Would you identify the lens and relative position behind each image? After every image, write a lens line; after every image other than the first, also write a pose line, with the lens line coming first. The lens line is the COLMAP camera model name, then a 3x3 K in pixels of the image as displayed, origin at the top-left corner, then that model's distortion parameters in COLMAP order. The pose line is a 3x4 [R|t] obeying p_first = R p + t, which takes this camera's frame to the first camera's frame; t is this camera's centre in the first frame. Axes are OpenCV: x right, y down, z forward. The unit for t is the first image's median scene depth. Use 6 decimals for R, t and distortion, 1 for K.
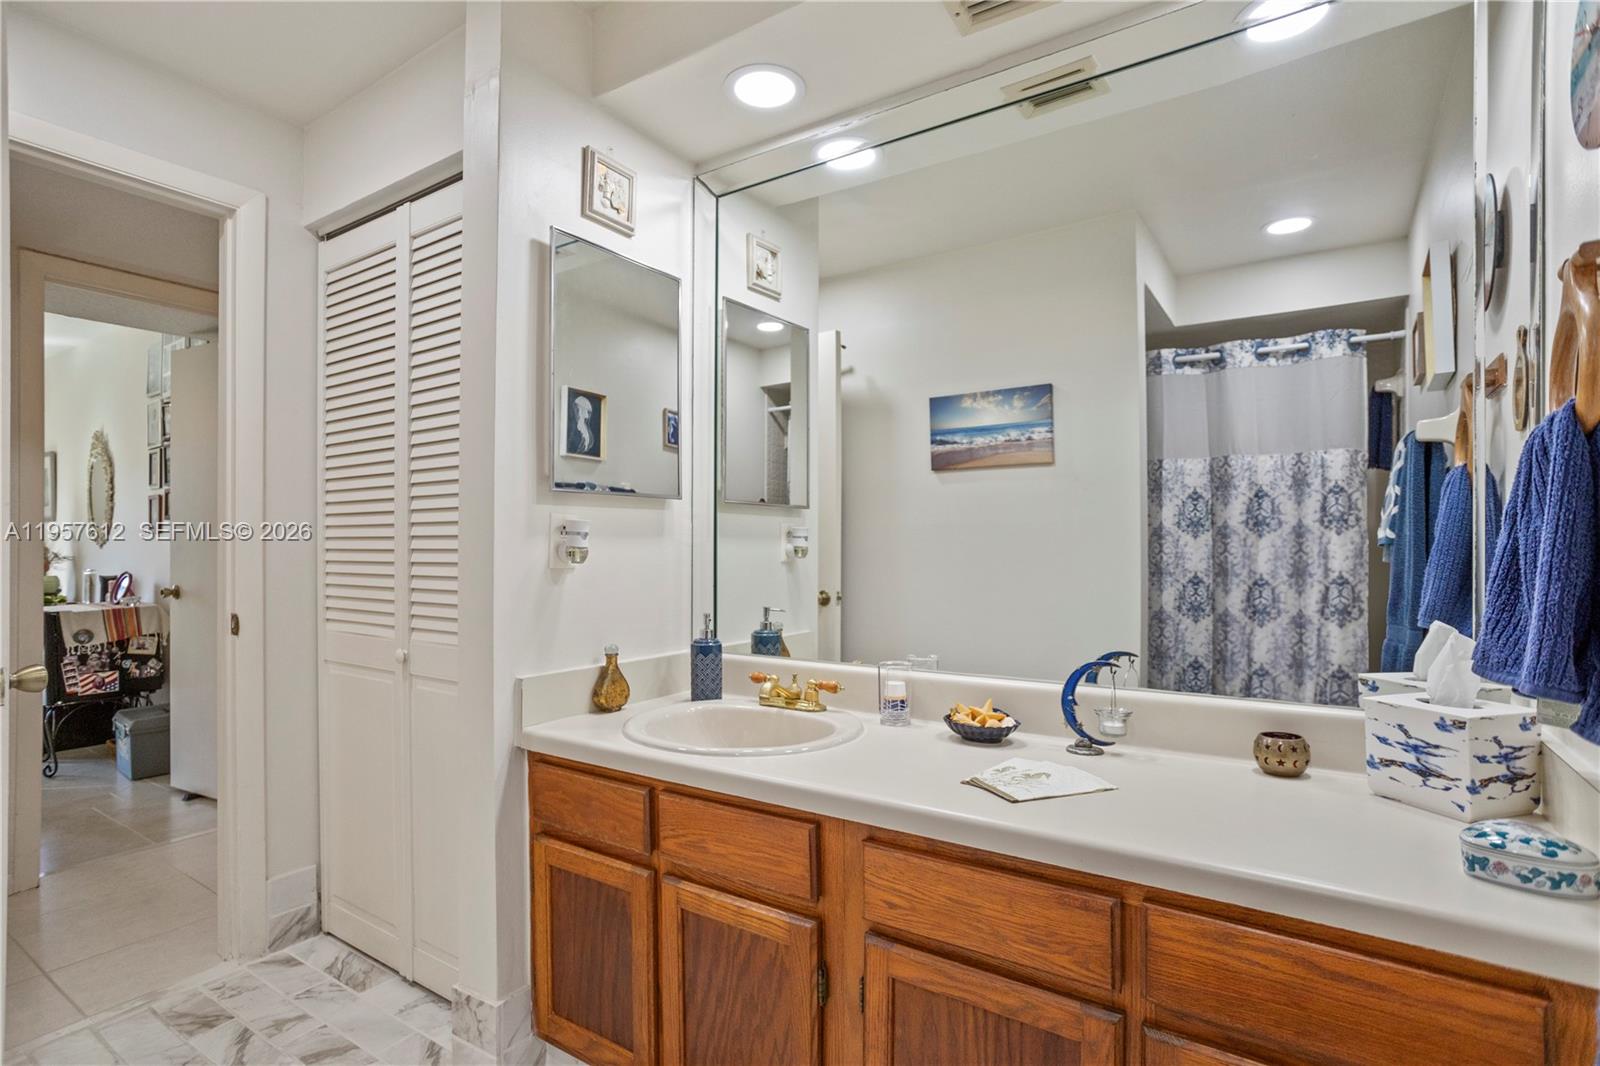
lens RADIAL K [[774.3, 0, 801.0], [0, 774.3, 505.6], [0, 0, 1]] dist [-0.001775, 0.001824]
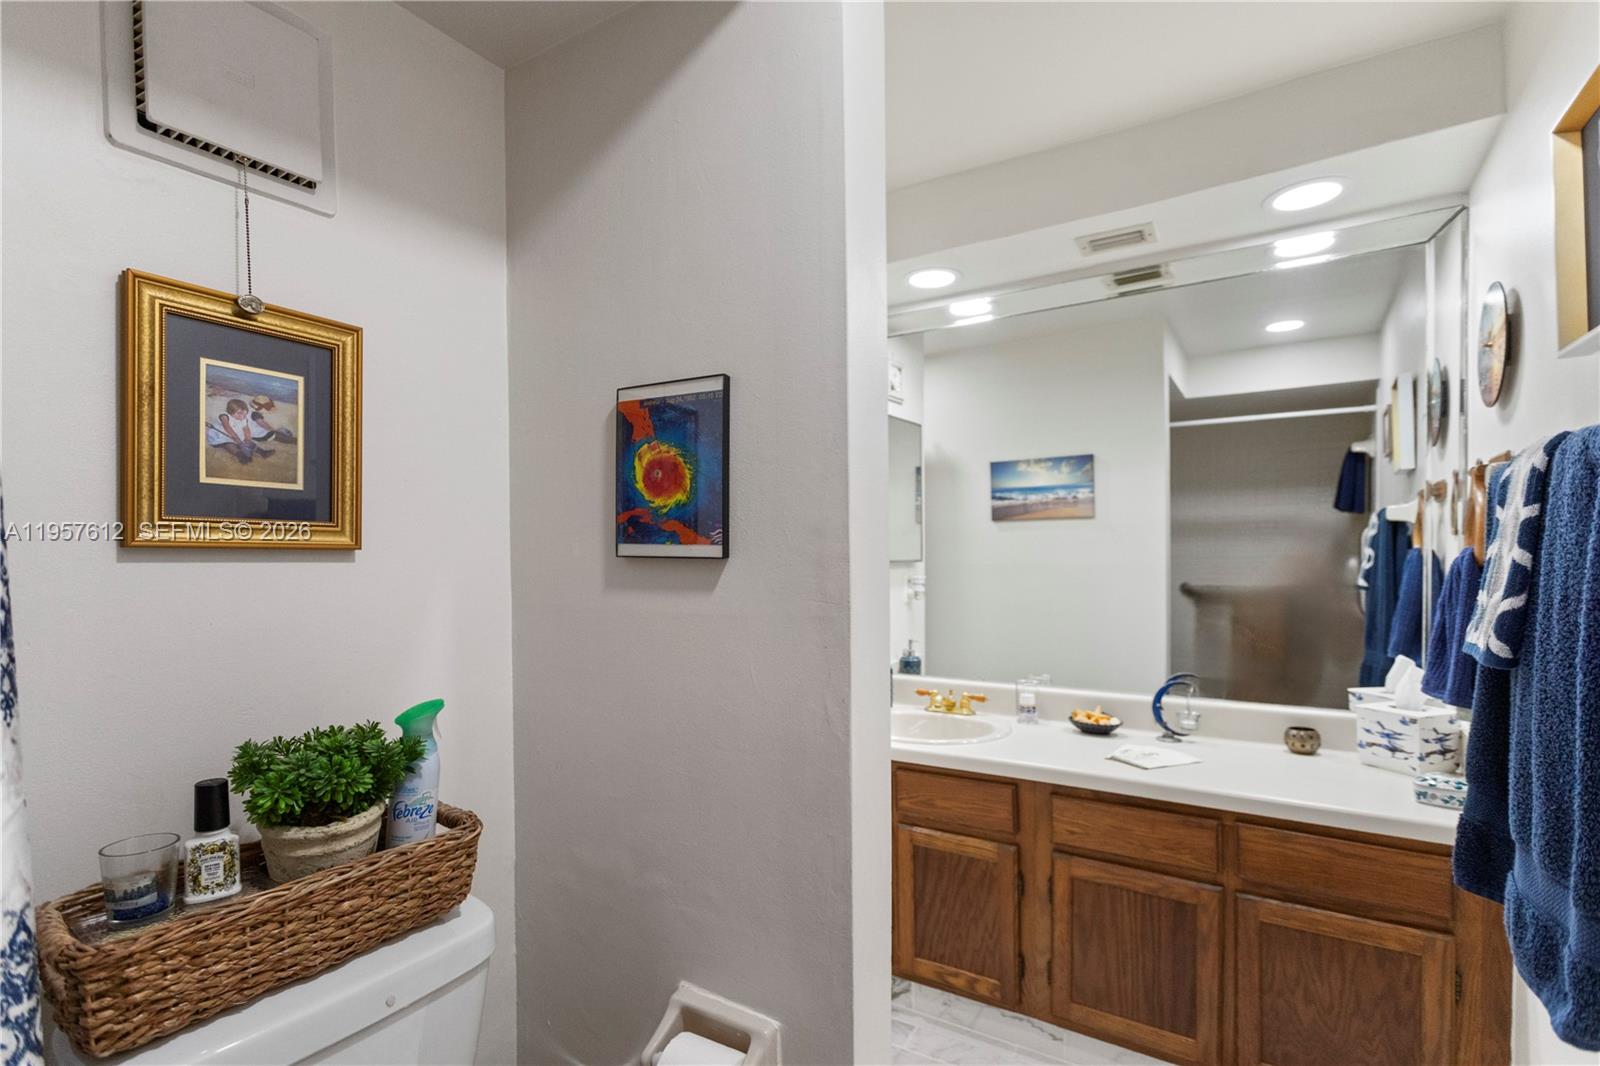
lens RADIAL K [[761.8, 0, 806.2], [0, 761.8, 530.6], [0, 0, 1]] dist [0.087752, -0.045984]
pose [[0.999092, -0.009229, 0.041592, -0.469336], [0.008181, 0.999646, 0.025297, -0.162145], [-0.041811, -0.024934, 0.998814, -0.569421]]
